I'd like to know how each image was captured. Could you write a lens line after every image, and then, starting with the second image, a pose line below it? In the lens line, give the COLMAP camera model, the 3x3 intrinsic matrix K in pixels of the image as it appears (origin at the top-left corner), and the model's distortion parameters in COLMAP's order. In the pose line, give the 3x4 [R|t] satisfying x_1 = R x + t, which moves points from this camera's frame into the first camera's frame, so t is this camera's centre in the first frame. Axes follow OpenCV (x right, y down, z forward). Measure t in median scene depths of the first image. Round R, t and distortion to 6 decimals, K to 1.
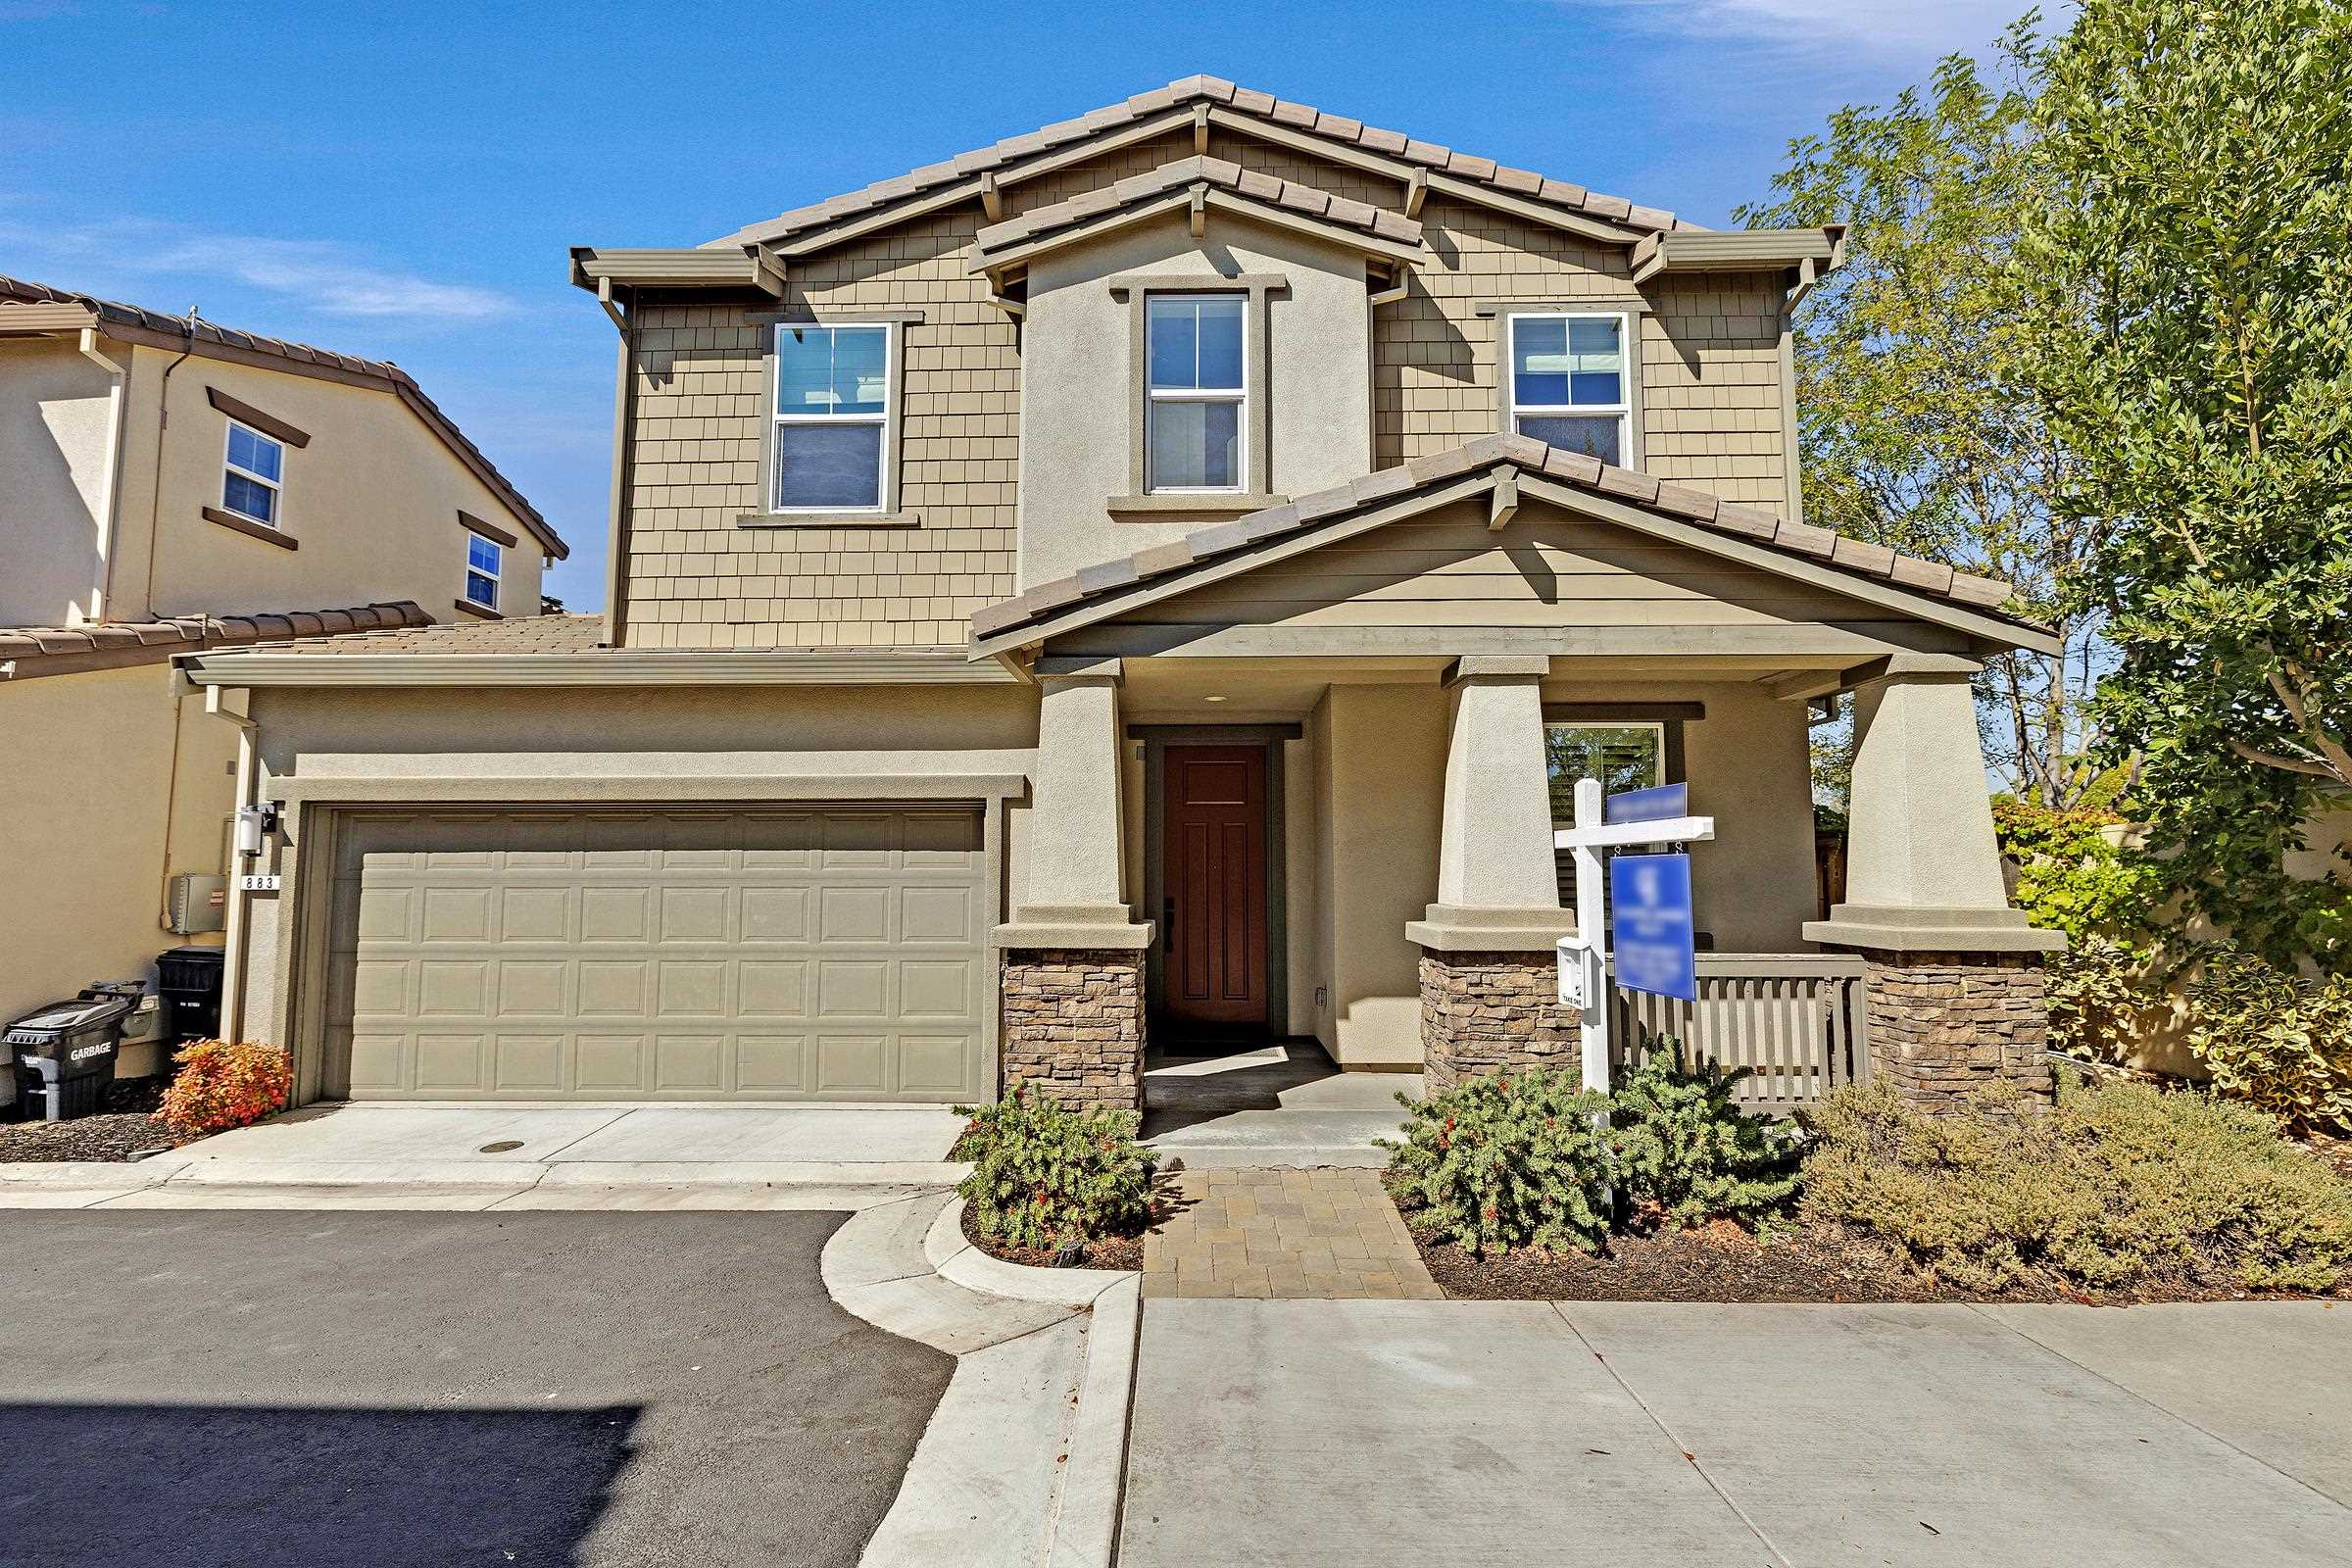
lens RADIAL K [[979.0, 0, 1181.5], [0, 979.0, 781.6], [0, 0, 1]] dist [-0.003373, -0.000066]
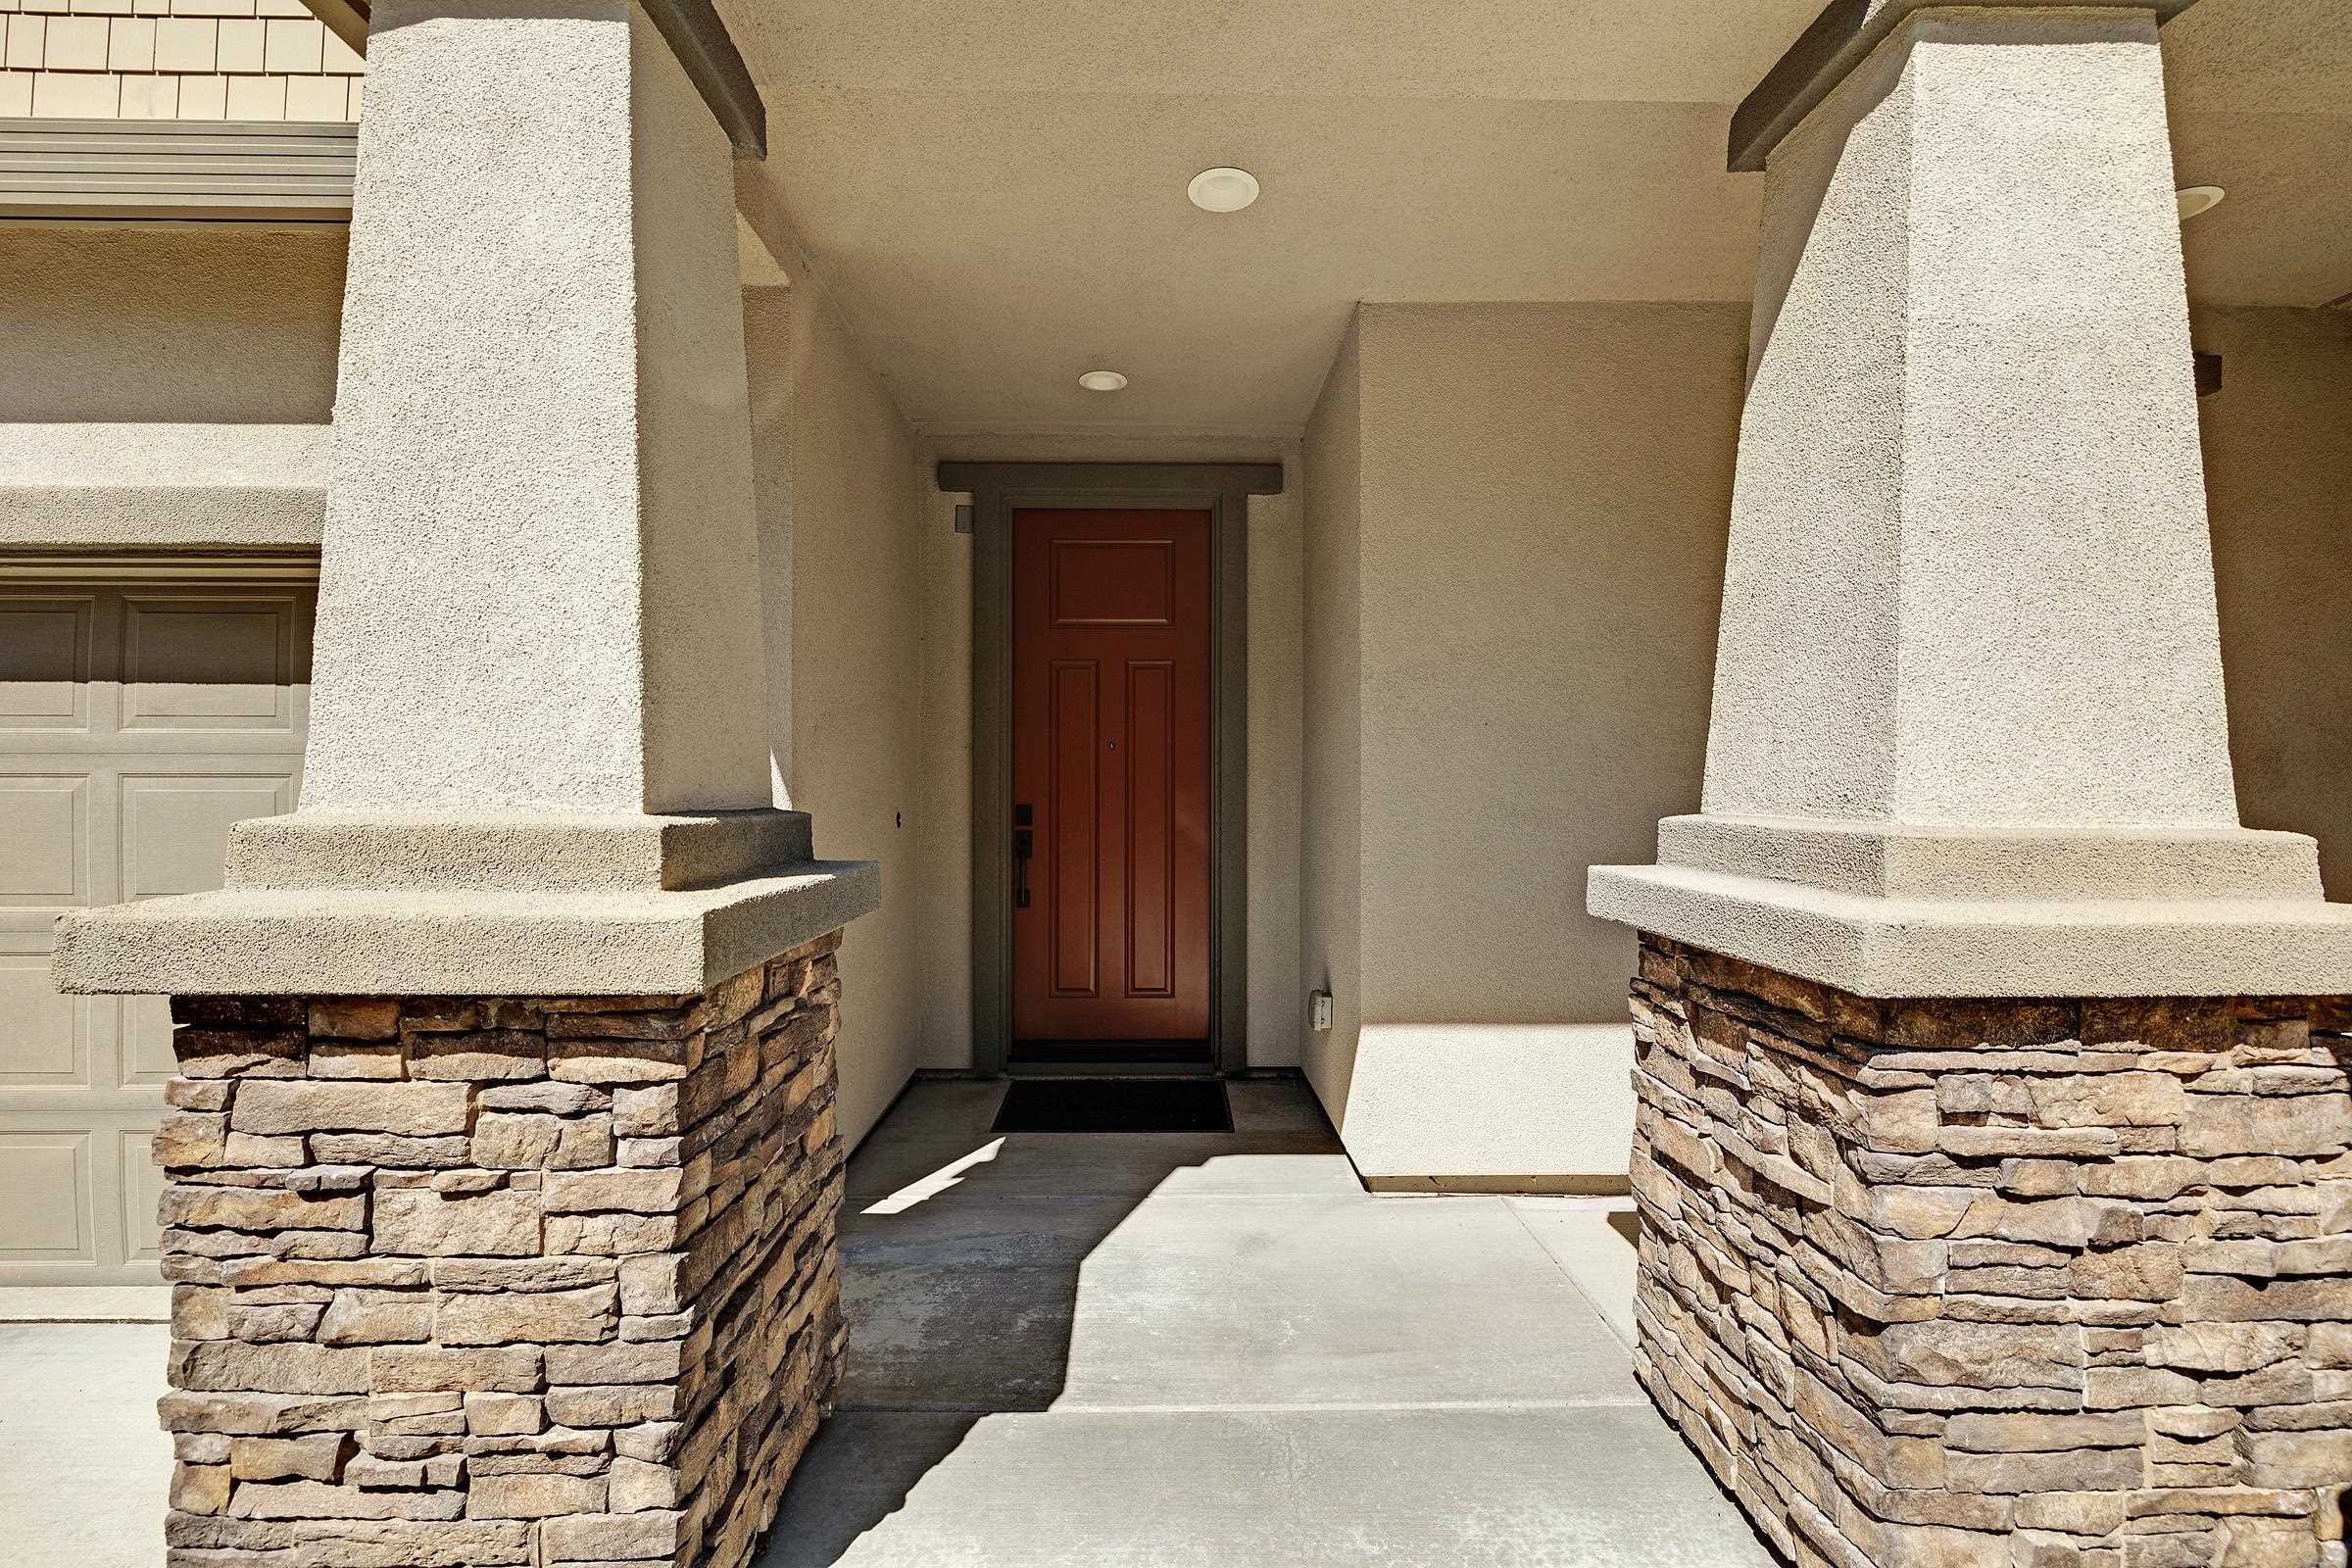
lens RADIAL K [[979.0, 0, 1165.2], [0, 979.0, 785.6], [0, 0, 1]] dist [-0.003373, -0.000066]
pose [[0.999585, 0.001114, 0.028792, 0.074144], [-0.003793, 0.995644, 0.093161, 0.093224], [-0.028563, -0.093232, 0.995235, 0.746371]]
